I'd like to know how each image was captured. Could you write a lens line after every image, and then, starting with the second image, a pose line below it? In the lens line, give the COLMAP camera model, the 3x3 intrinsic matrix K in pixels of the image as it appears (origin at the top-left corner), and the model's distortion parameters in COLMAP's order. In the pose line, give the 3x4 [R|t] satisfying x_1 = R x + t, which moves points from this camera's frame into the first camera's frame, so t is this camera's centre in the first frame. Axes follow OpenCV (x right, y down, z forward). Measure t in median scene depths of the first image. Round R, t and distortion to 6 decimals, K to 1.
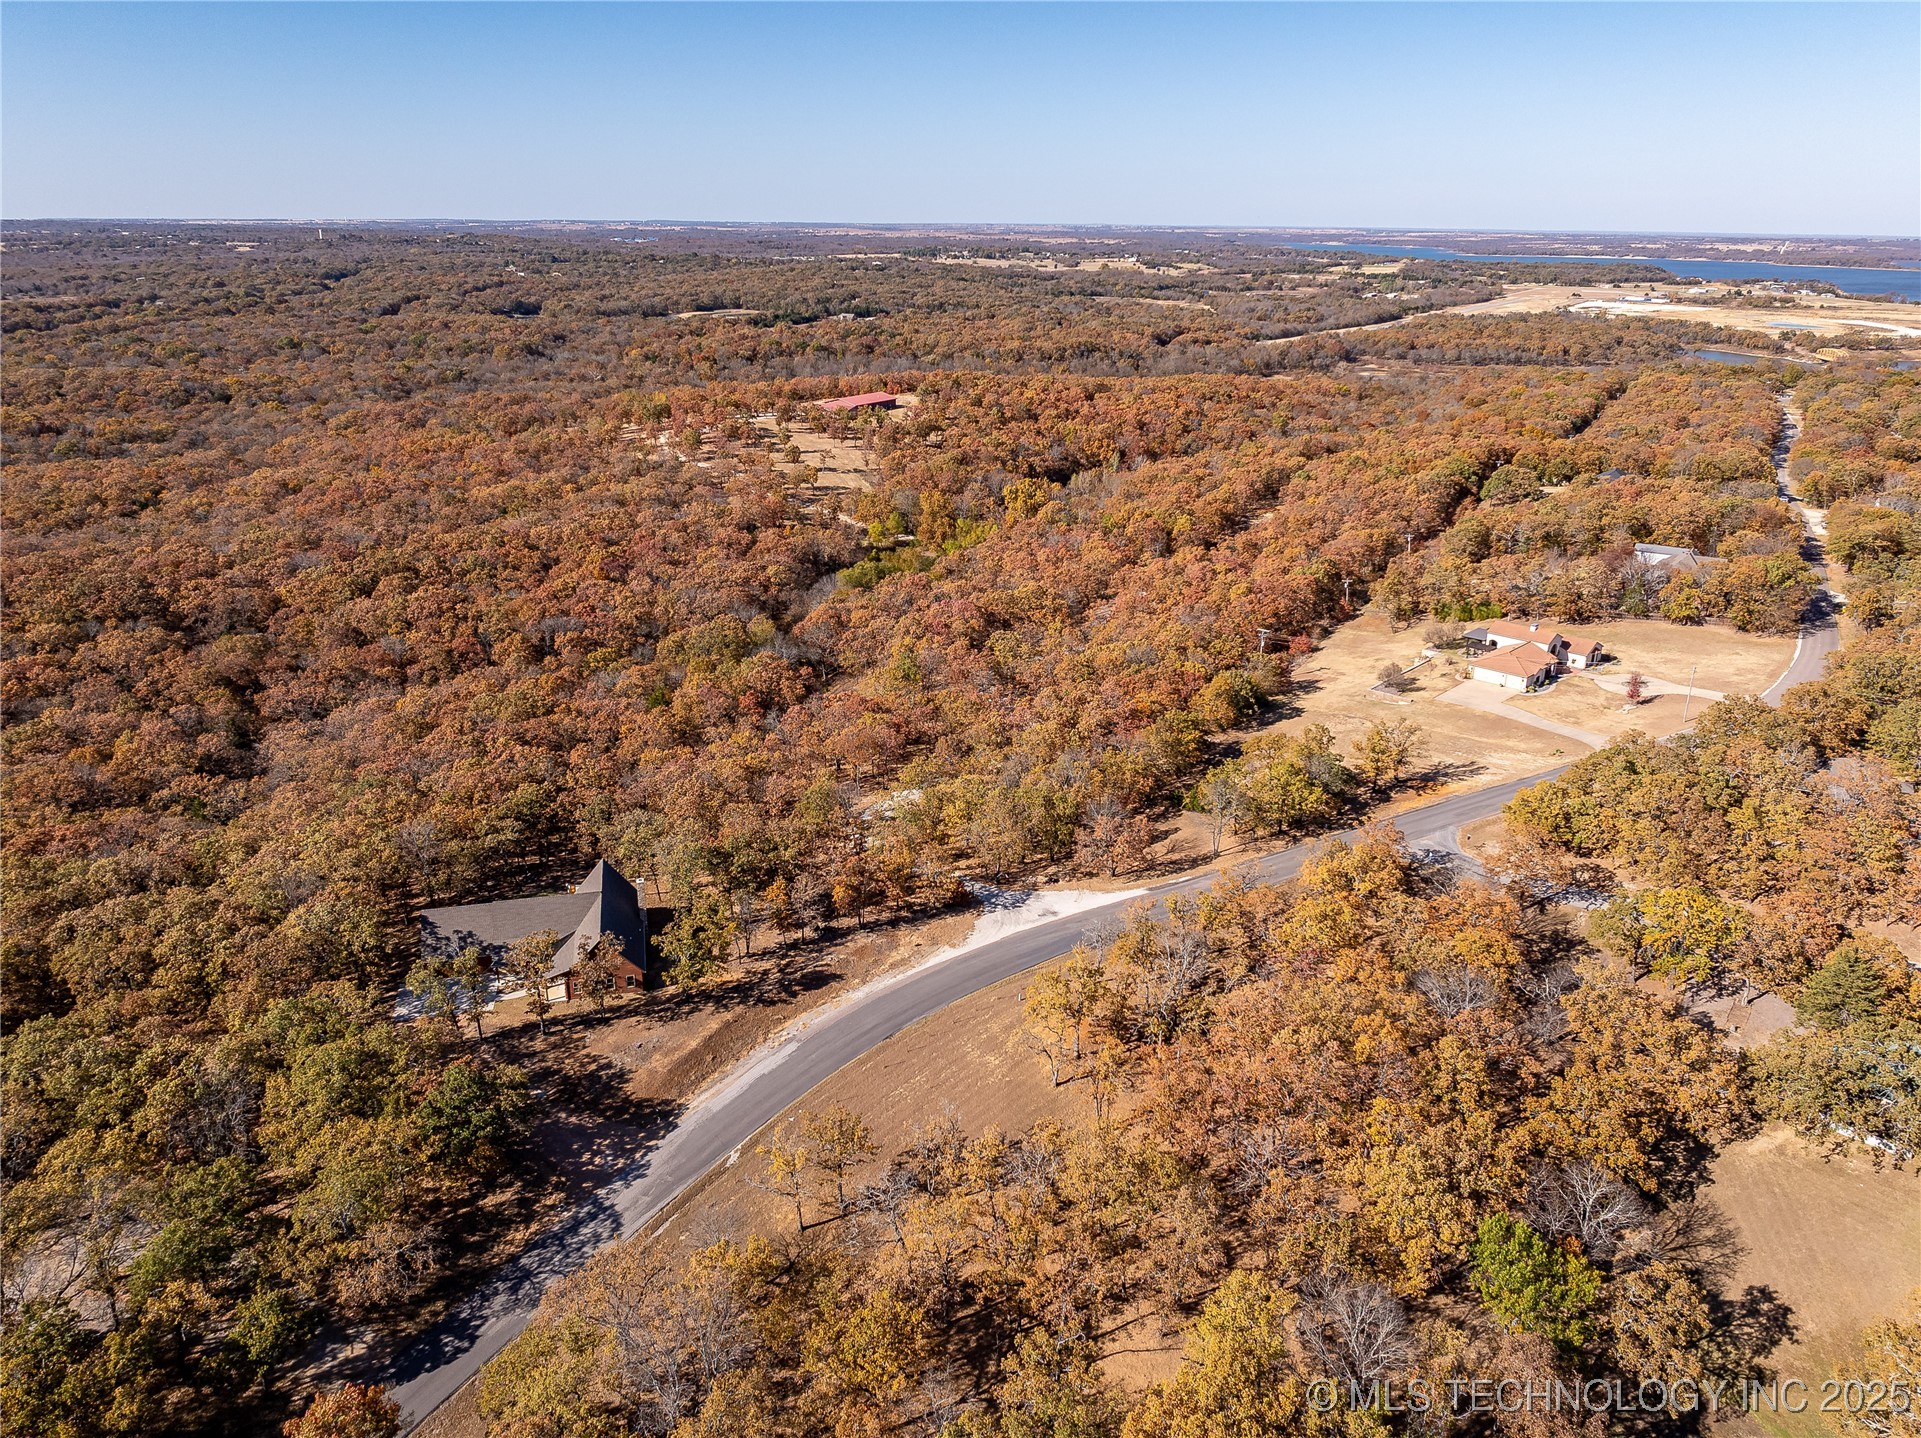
lens RADIAL K [[1340.7, 0, 960.5], [0, 1340.7, 719.0], [0, 0, 1]] dist [-0.033337, 0.020728]
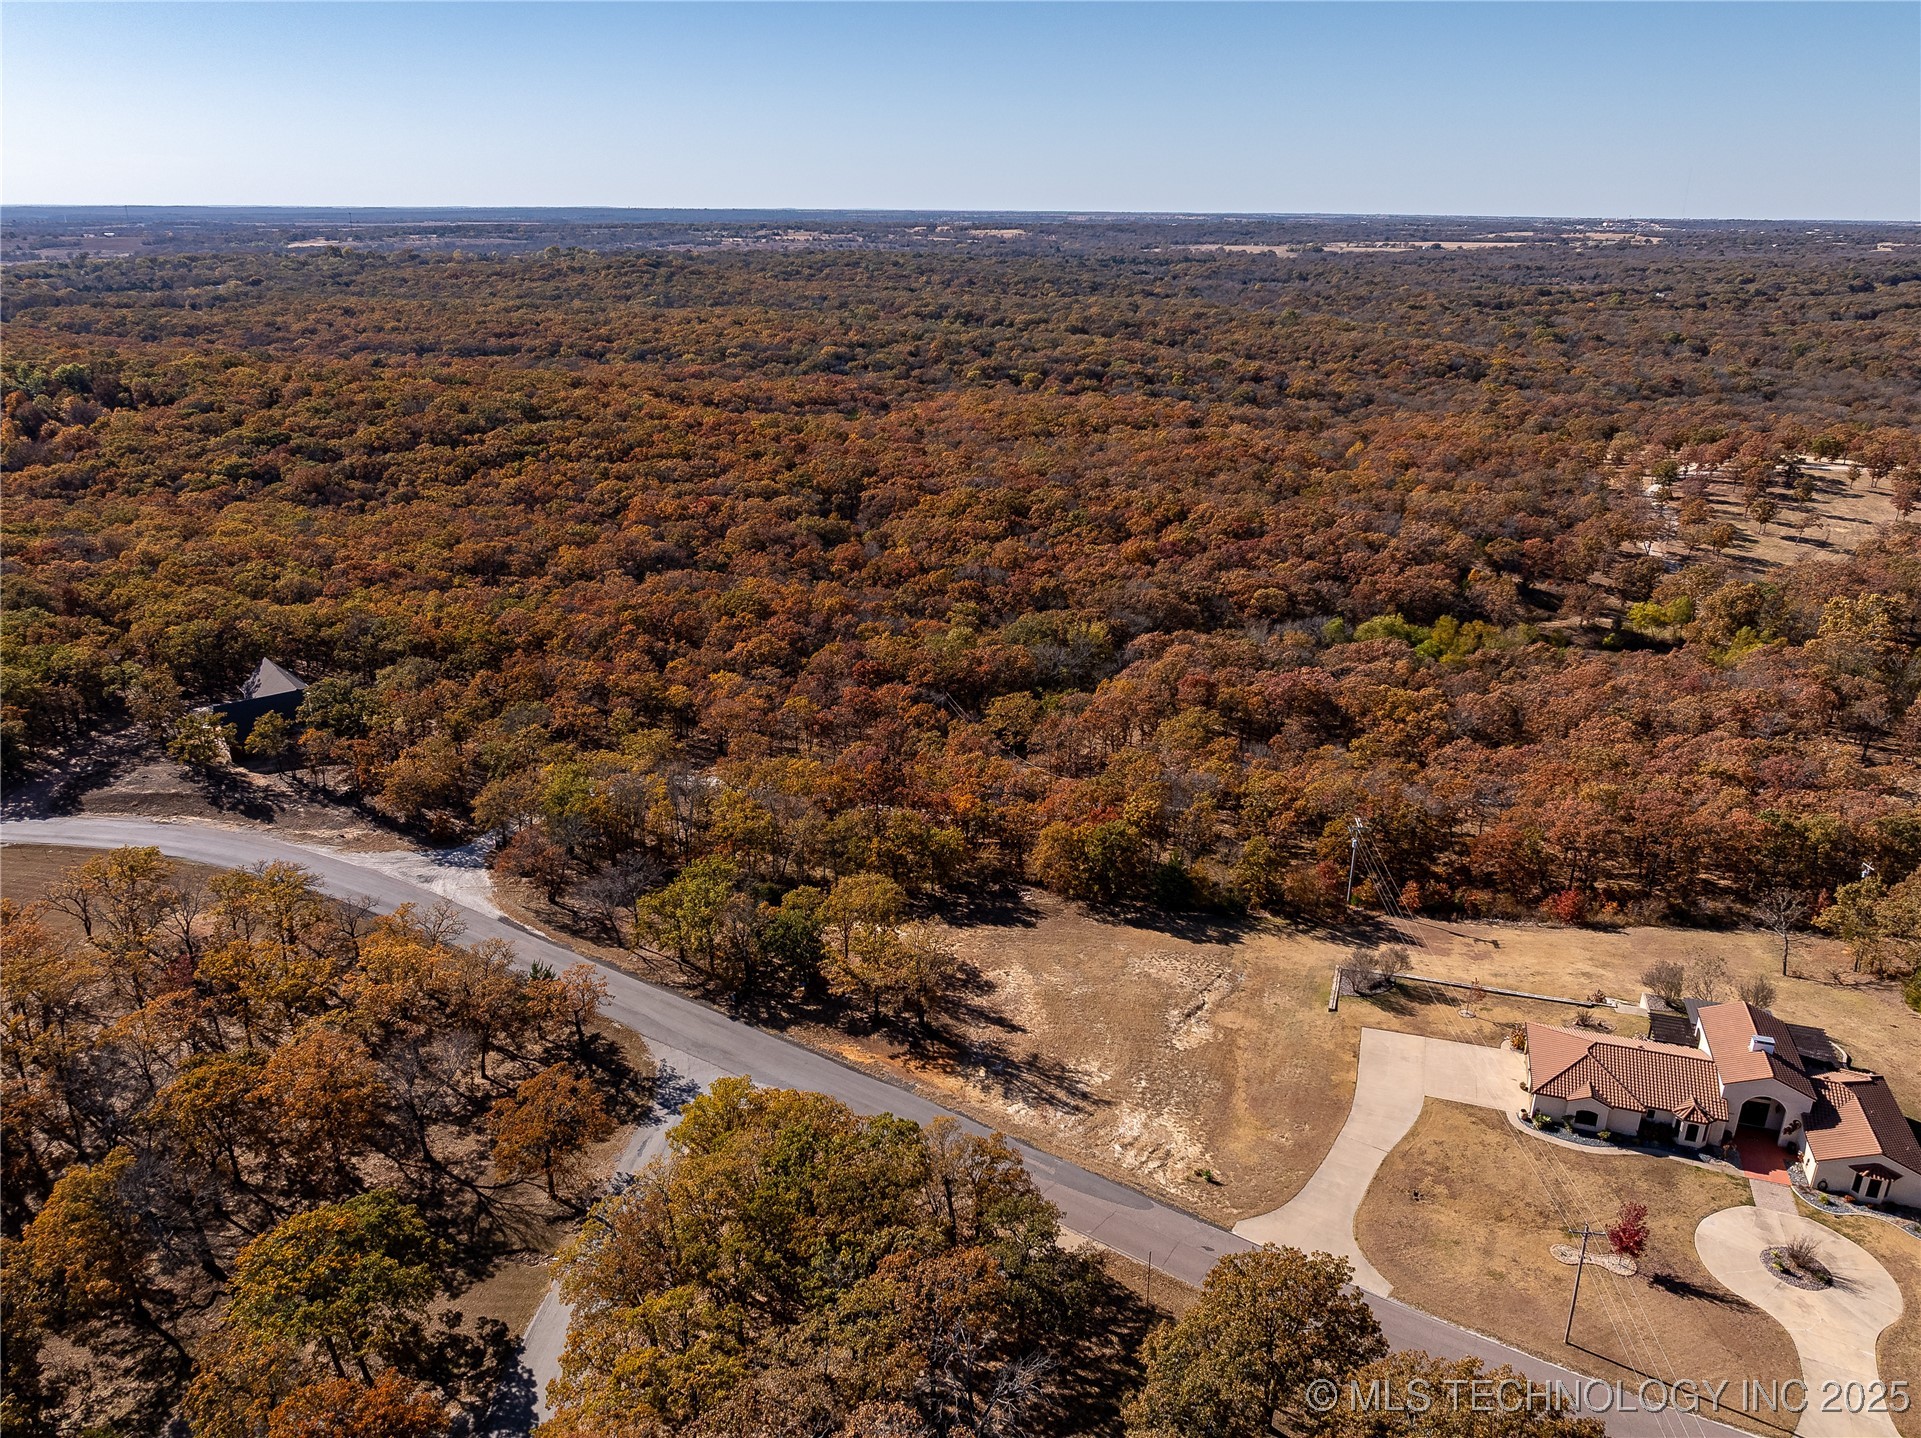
lens RADIAL K [[1340.7, 0, 960.5], [0, 1340.7, 719.0], [0, 0, 1]] dist [-0.033337, 0.020728]
pose [[0.442815, 0.315581, -0.839240, 0.154718], [-0.315971, 0.930889, 0.183326, -0.039456], [0.839093, 0.183996, 0.511926, 0.127178]]
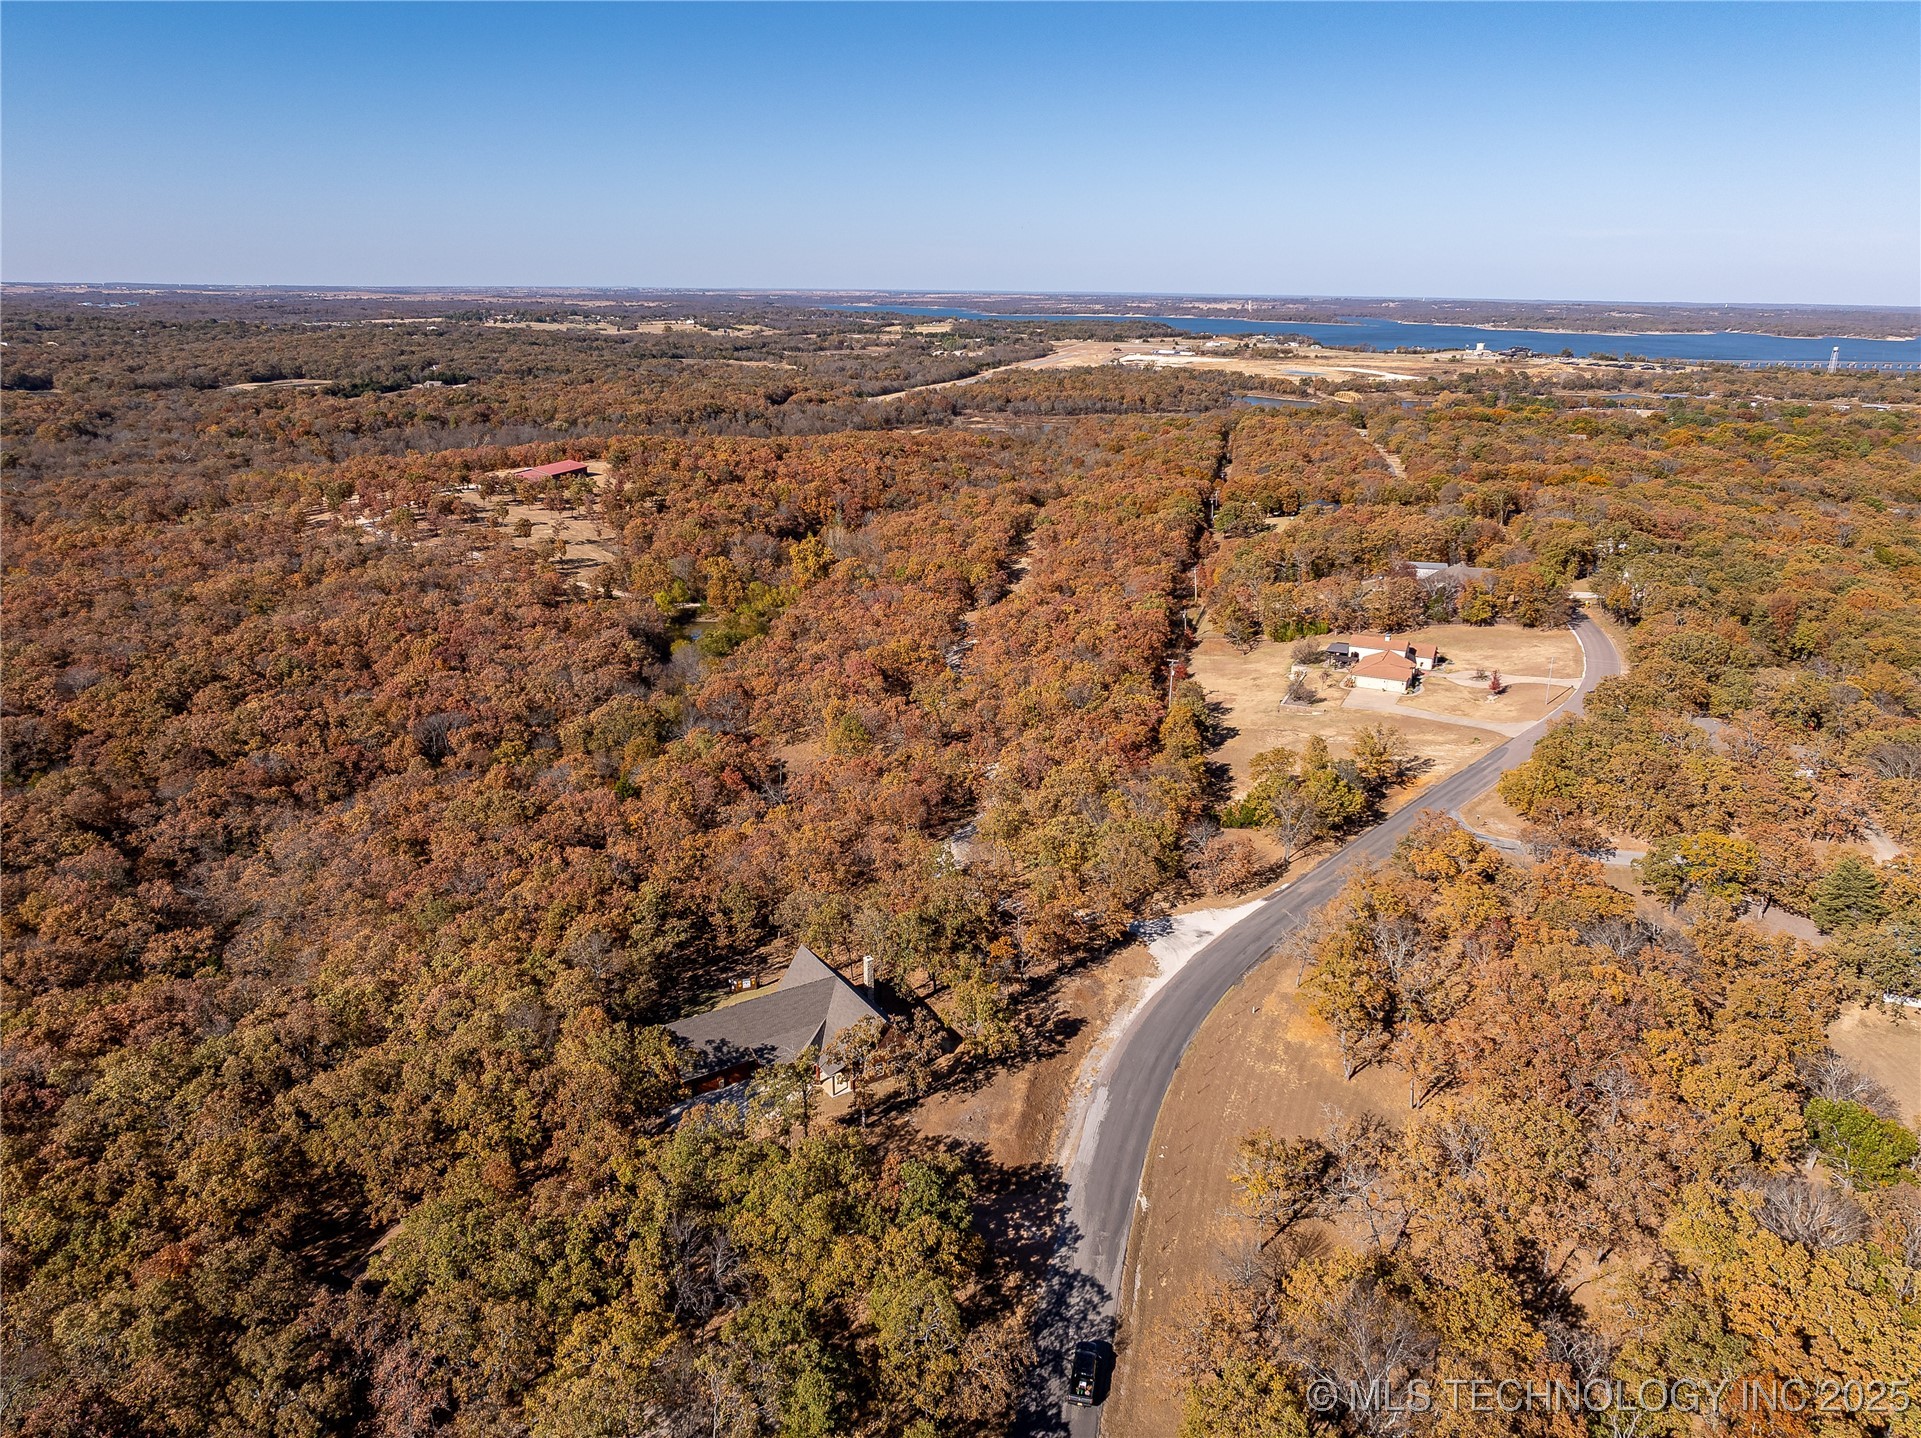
lens RADIAL K [[1331.7, 0, 960.5], [0, 1331.7, 719.0], [0, 0, 1]] dist [-0.023784, 0.007316]
pose [[0.944660, -0.098326, 0.312969, -0.066804], [0.110902, 0.993574, -0.022593, -0.003377], [-0.308736, 0.056051, 0.949495, 0.007189]]
